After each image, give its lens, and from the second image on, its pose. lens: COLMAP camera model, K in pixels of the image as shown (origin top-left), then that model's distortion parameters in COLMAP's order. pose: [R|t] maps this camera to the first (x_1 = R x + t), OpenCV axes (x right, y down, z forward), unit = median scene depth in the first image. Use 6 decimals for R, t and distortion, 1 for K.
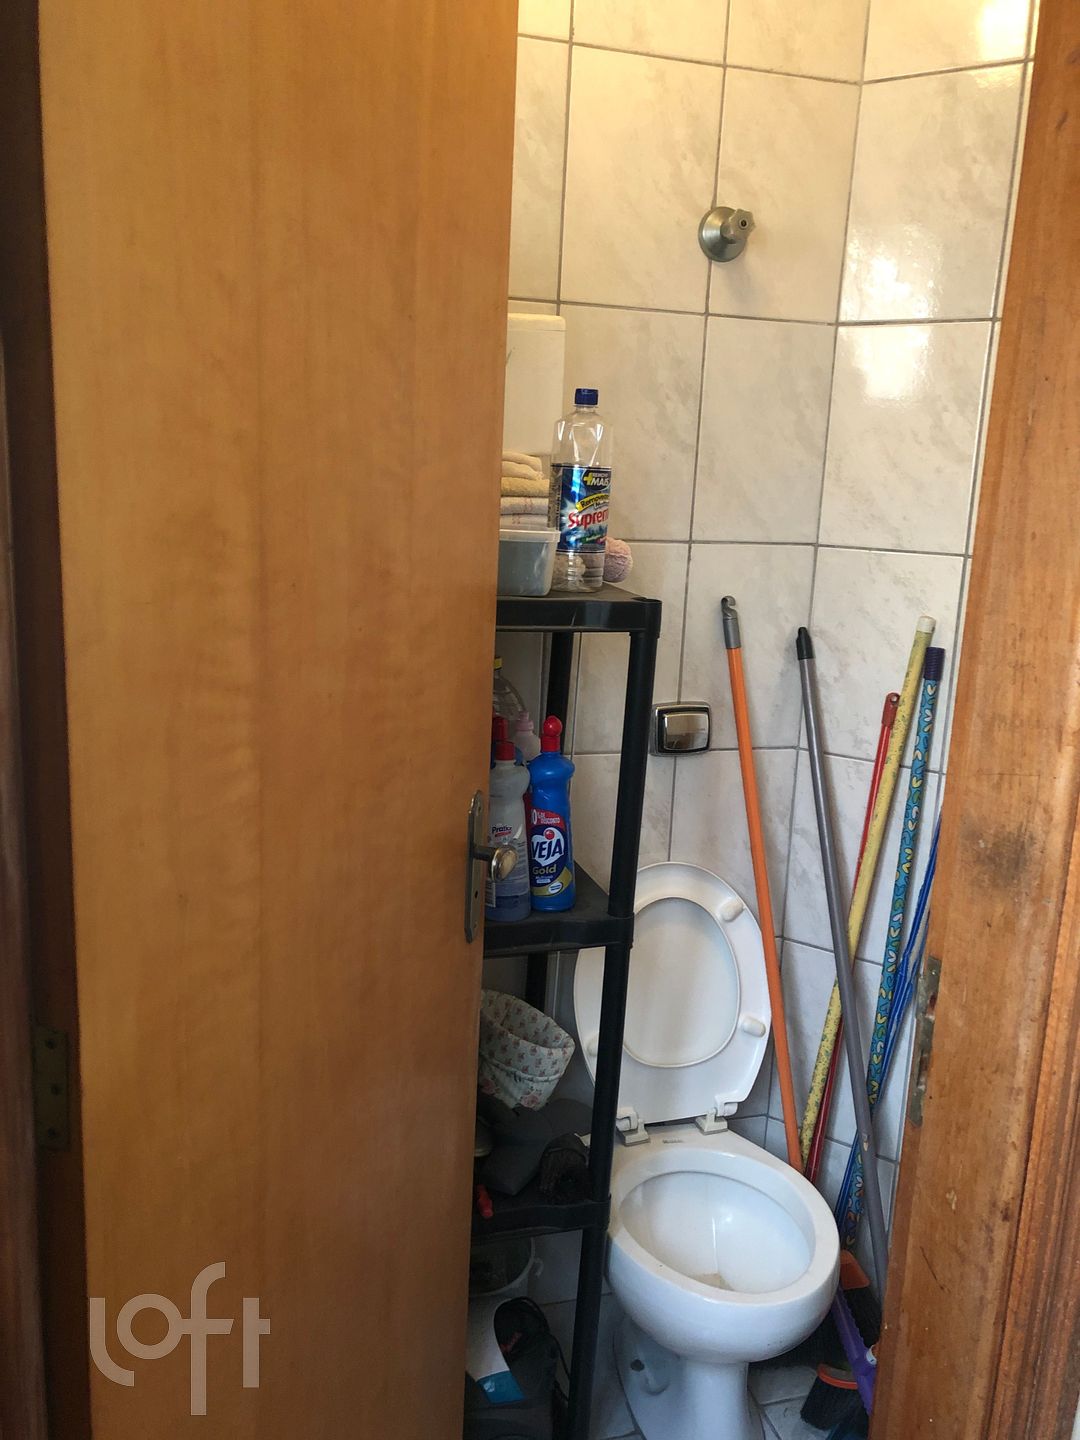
lens RADIAL K [[1196.2, 0, 530.9], [0, 1196.2, 721.4], [0, 0, 1]] dist [0.031904, -0.018828]
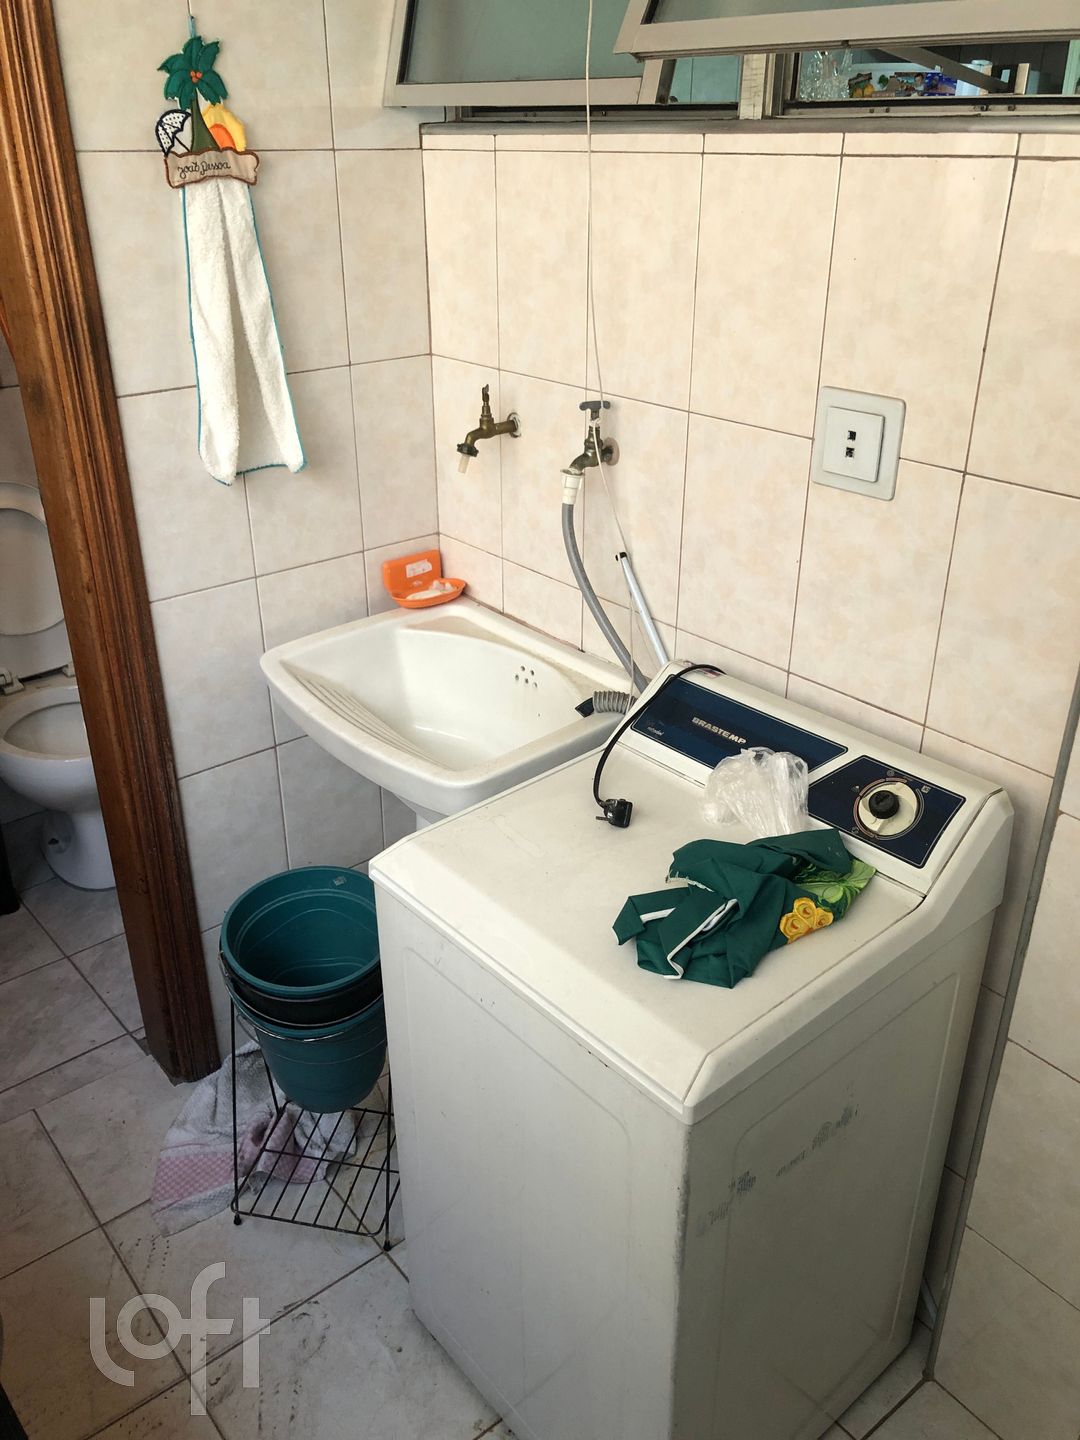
lens RADIAL K [[1195.3, 0, 530.9], [0, 1195.3, 725.1], [0, 0, 1]] dist [0.110207, -0.102925]
pose [[0.919437, -0.215851, 0.328702, 0.200406], [0.125049, 0.952983, 0.276017, 0.095653], [-0.372826, -0.212676, 0.903200, -0.572979]]
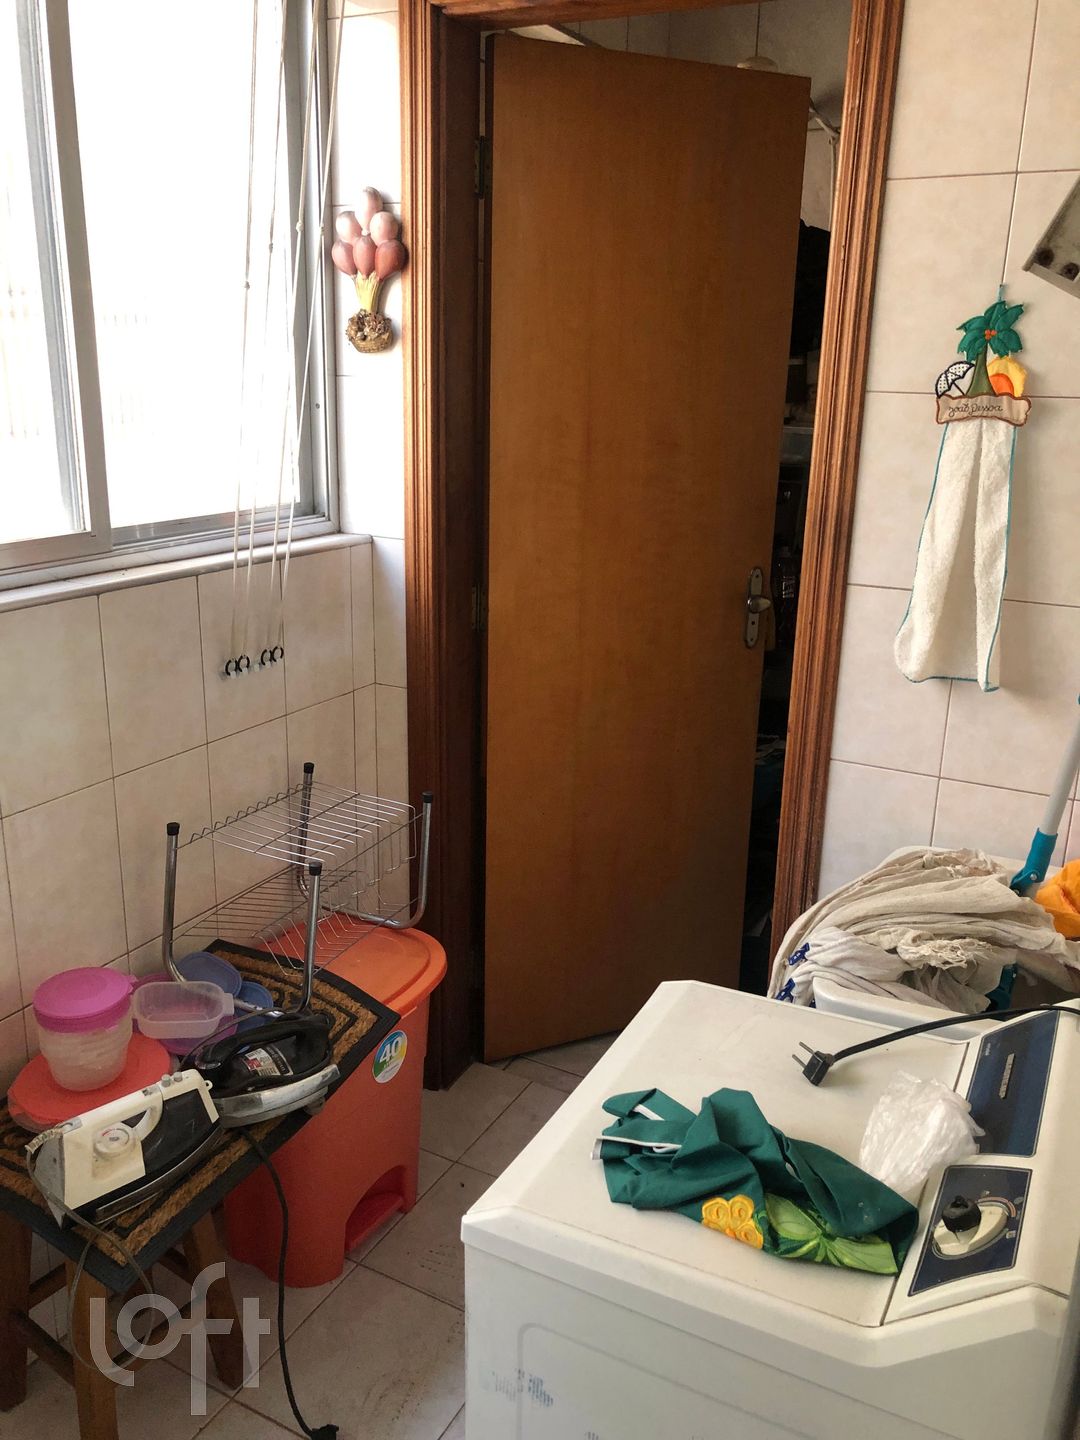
lens RADIAL K [[1196.2, 0, 530.9], [0, 1196.2, 721.4], [0, 0, 1]] dist [0.031904, -0.018828]
pose [[0.696226, 0.178088, -0.695381, 0.919873], [-0.145349, 0.983644, 0.106387, 0.125395], [0.702953, 0.027003, 0.710723, -0.524270]]
